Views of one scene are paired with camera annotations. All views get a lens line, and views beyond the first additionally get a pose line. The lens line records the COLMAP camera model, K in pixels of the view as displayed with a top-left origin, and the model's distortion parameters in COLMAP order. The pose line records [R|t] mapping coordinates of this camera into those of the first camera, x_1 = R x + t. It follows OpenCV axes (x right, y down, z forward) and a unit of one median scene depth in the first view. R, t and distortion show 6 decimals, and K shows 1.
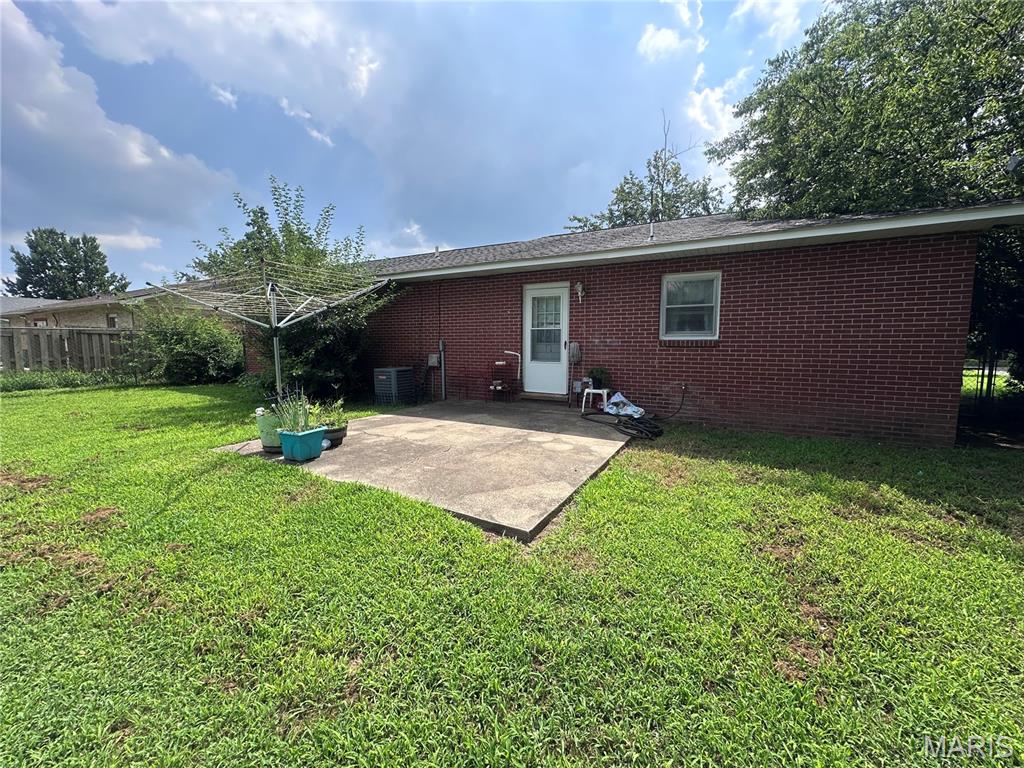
lens RADIAL K [[417.1, 0, 509.4], [0, 417.1, 384.9], [0, 0, 1]] dist [0.000968, -0.000320]
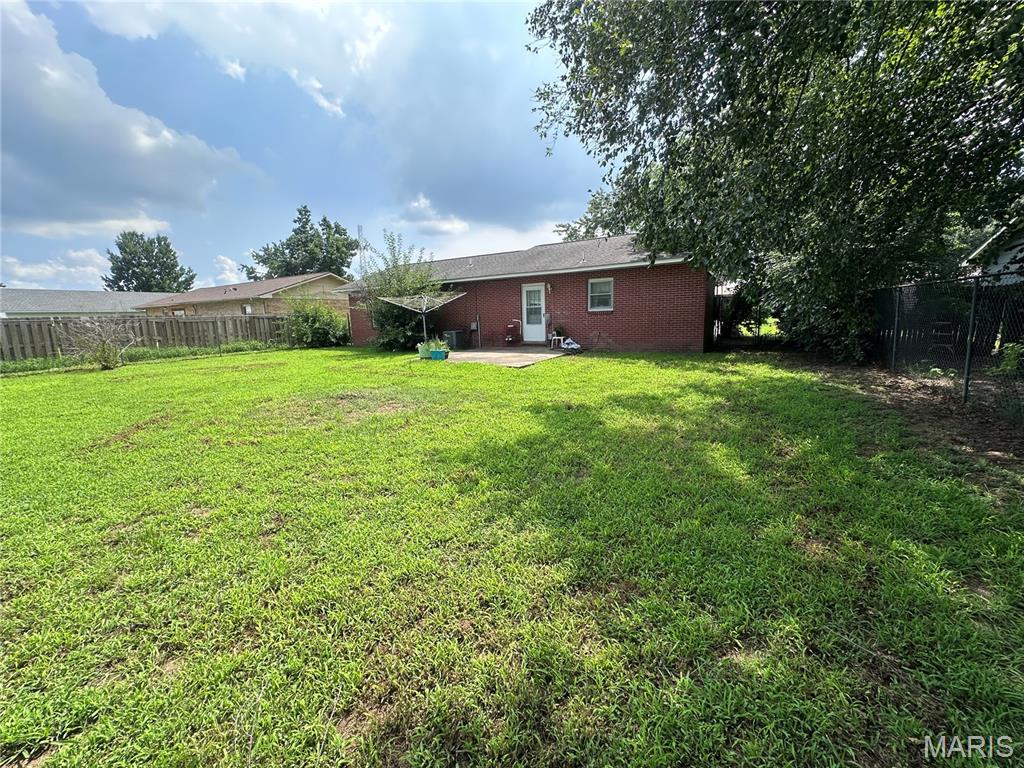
lens RADIAL K [[417.1, 0, 516.1], [0, 417.1, 379.8], [0, 0, 1]] dist [0.000968, -0.000320]
pose [[0.999331, -0.031424, -0.018703, 0.030855], [0.032399, 0.997995, 0.054372, 0.087632], [0.016957, -0.054941, 0.998346, -0.893889]]
